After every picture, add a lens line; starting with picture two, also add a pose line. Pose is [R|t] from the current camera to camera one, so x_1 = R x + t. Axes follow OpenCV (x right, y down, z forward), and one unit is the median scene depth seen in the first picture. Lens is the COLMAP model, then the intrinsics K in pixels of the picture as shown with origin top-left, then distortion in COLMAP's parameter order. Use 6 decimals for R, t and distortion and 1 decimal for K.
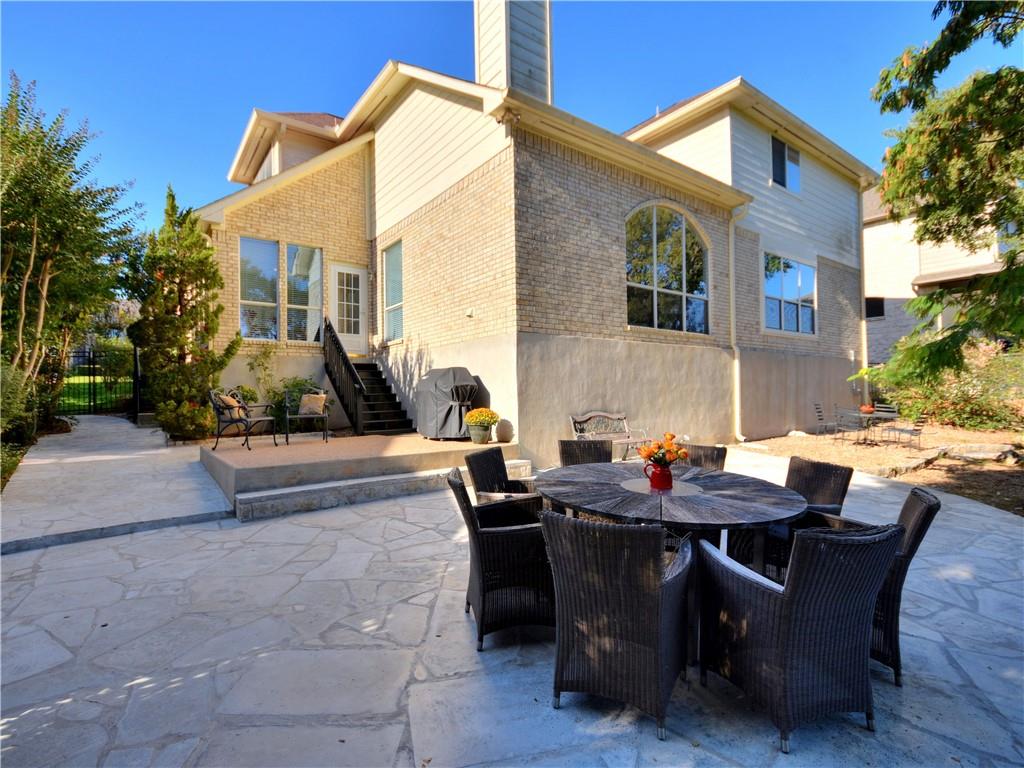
lens RADIAL K [[503.8, 0, 512.9], [0, 503.8, 386.6], [0, 0, 1]] dist [0.007067, -0.002268]
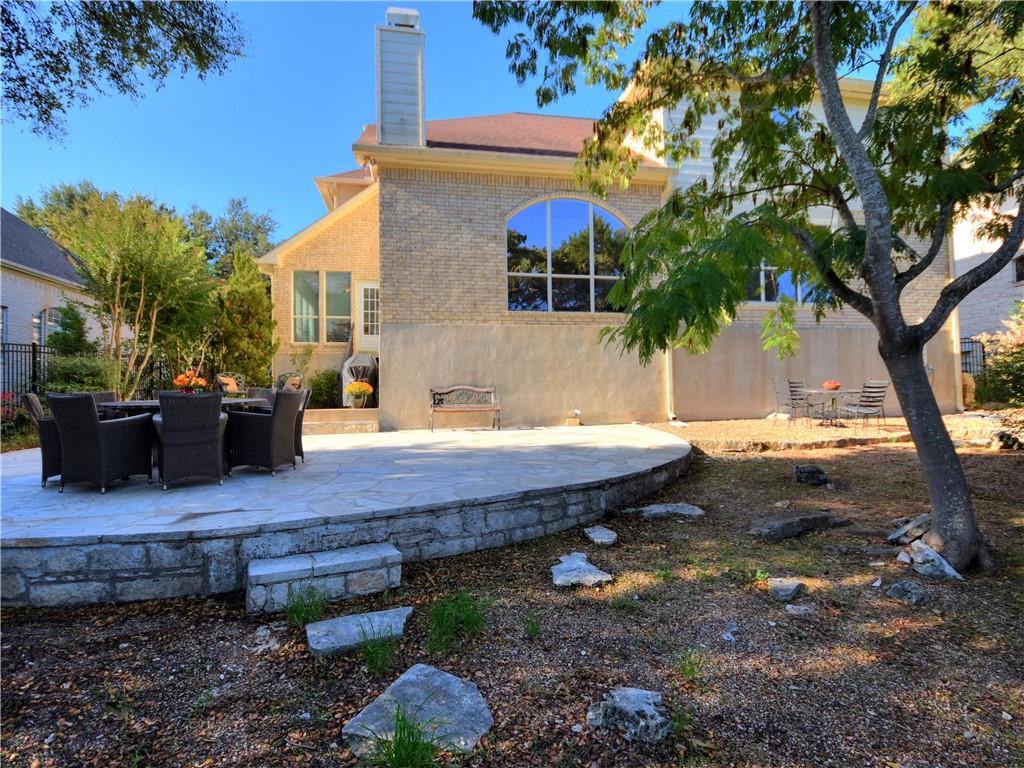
lens RADIAL K [[503.8, 0, 477.9], [0, 503.8, 381.2], [0, 0, 1]] dist [0.007067, -0.002268]
pose [[0.897226, -0.021205, -0.441062, 0.673336], [0.013577, 0.999699, -0.020442, 0.059264], [0.441362, 0.012352, 0.897244, -0.047206]]
